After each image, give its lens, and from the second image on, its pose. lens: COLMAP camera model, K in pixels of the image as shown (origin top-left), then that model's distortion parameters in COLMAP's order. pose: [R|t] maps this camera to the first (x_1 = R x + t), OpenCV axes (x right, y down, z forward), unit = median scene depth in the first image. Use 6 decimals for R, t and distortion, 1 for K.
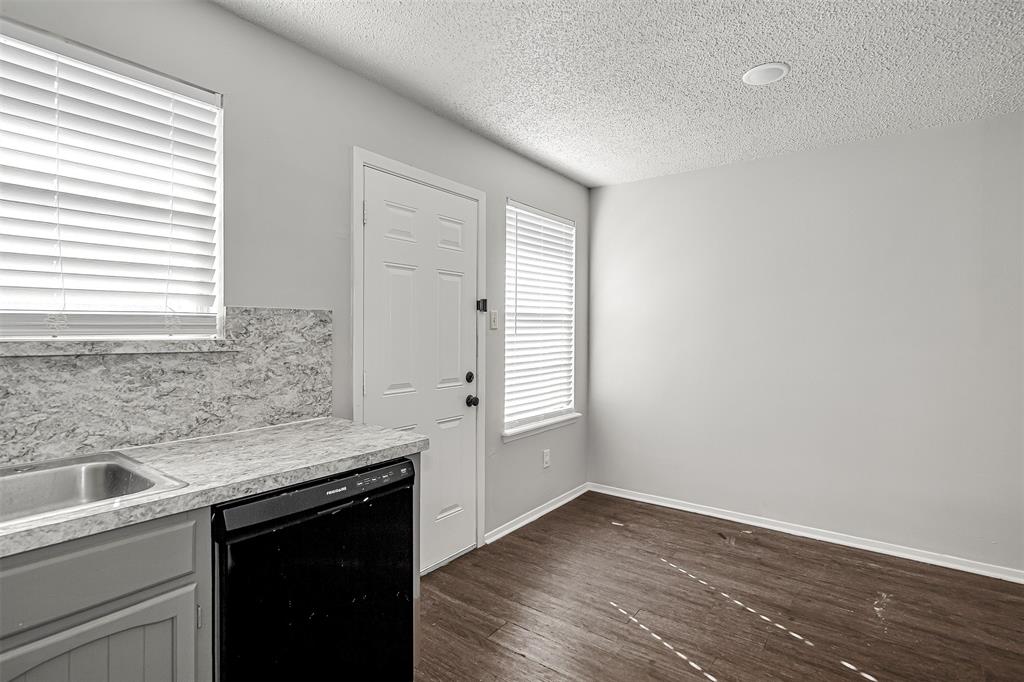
lens RADIAL K [[501.9, 0, 509.6], [0, 501.9, 332.2], [0, 0, 1]] dist [-0.001304, 0.000397]
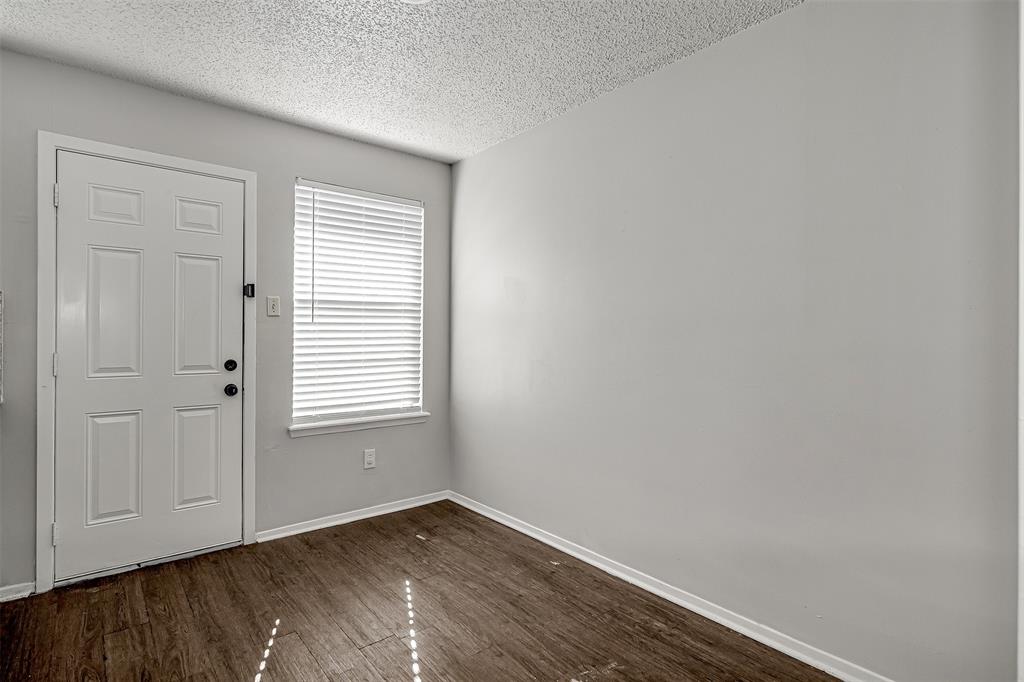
lens RADIAL K [[504.1, 0, 484.8], [0, 504.1, 337.2], [0, 0, 1]] dist [-0.002606, -0.000438]
pose [[0.964358, -0.001096, -0.264600, 0.585723], [-0.000588, 0.999980, -0.006286, 0.038074], [0.264601, 0.006218, 0.964338, 0.182703]]
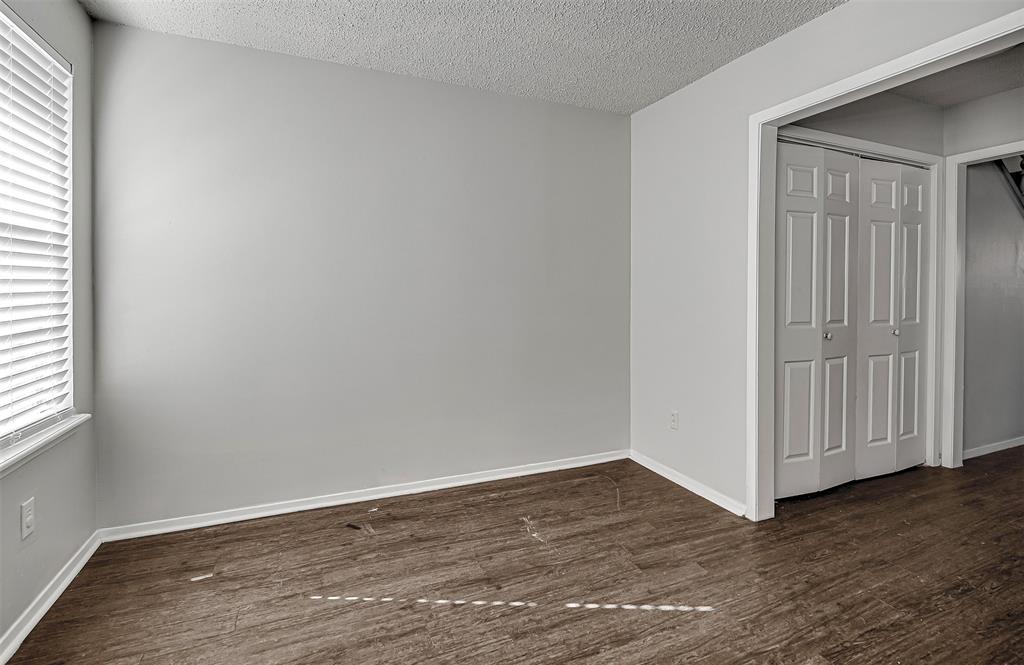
lens RADIAL K [[501.5, 0, 537.3], [0, 501.5, 296.3], [0, 0, 1]] dist [-0.005824, -0.000562]
pose [[0.481461, -0.013215, 0.876368, -0.126213], [0.000155, 0.999888, 0.014992, 0.027850], [-0.876468, -0.007082, 0.481409, 0.361349]]
